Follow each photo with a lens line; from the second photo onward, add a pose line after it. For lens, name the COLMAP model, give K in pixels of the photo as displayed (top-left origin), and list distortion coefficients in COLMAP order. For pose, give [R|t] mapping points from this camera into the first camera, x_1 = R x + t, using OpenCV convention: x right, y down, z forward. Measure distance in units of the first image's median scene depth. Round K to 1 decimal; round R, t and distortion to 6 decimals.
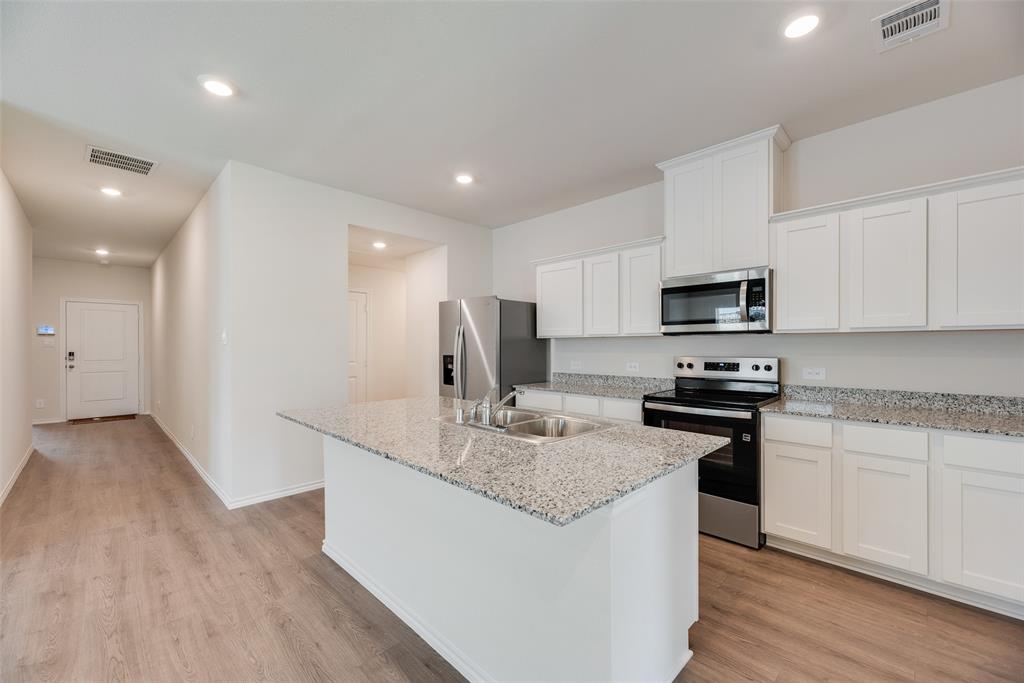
lens RADIAL K [[413.3, 0, 516.5], [0, 413.3, 346.4], [0, 0, 1]] dist [-0.000457, -0.000160]
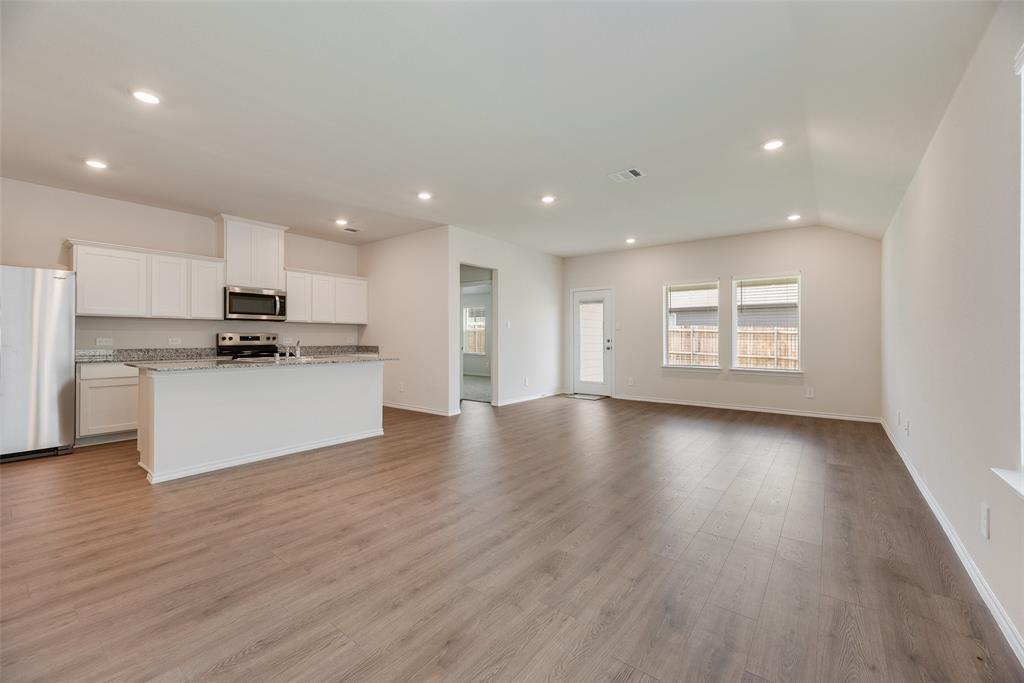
lens RADIAL K [[413.3, 0, 516.5], [0, 413.3, 346.4], [0, 0, 1]] dist [-0.000457, -0.000160]
pose [[-0.125818, -0.019390, 0.991864, -1.379405], [0.000751, 0.999807, 0.019641, 0.046505], [-0.992053, 0.003216, -0.125779, 0.059273]]
